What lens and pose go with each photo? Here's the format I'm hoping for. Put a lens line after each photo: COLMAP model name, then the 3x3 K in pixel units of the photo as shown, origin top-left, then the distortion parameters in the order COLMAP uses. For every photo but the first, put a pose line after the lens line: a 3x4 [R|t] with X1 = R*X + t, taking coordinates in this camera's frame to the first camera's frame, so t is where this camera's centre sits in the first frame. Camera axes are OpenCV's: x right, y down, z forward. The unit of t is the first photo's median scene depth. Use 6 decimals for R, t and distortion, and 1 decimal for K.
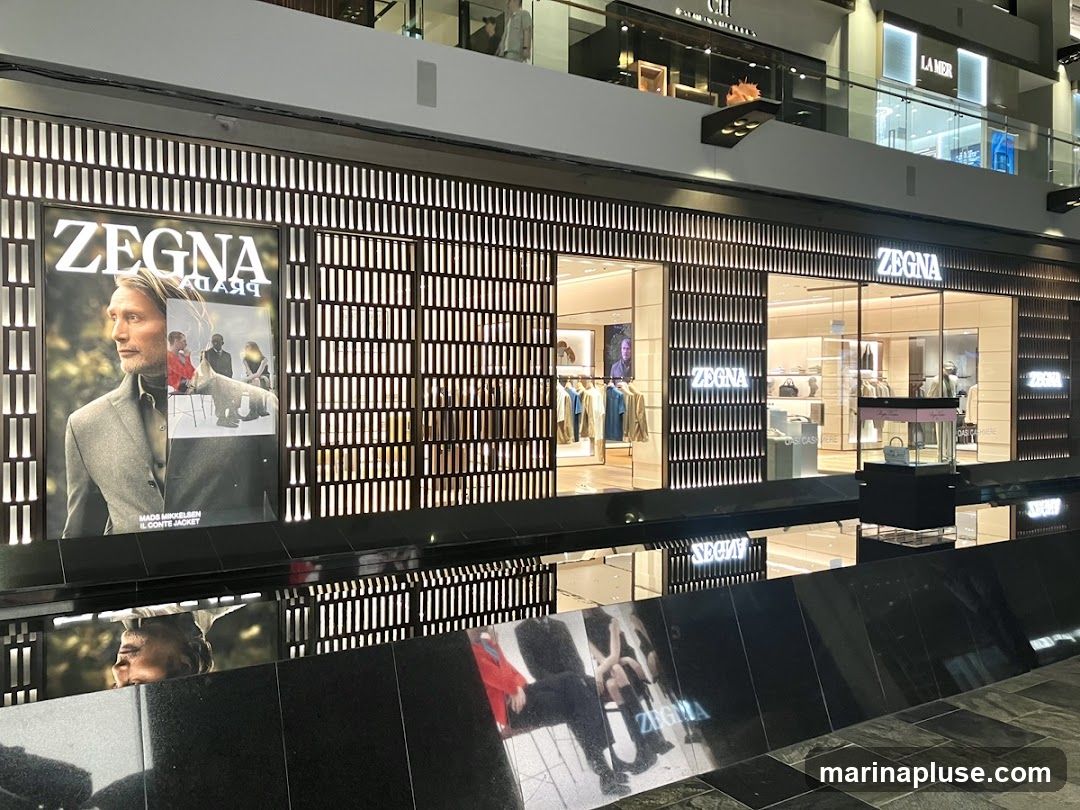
lens RADIAL K [[853.1, 0, 545.8], [0, 853.1, 397.2], [0, 0, 1]] dist [0.013039, 0.000250]
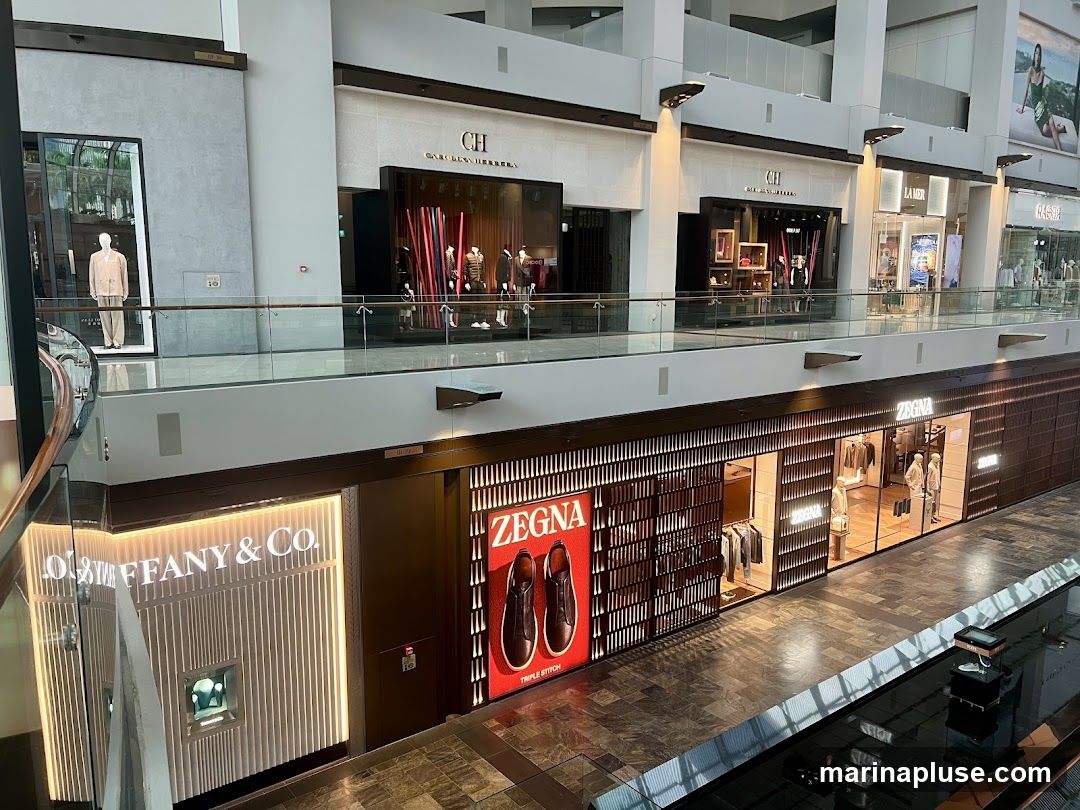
lens RADIAL K [[853.1, 0, 536.3], [0, 853.1, 411.1], [0, 0, 1]] dist [0.013039, 0.000250]
pose [[0.992167, -0.026609, 0.122053, -0.456217], [0.006757, 0.987051, 0.160263, -0.453650], [-0.124736, -0.158183, 0.979499, -0.402795]]
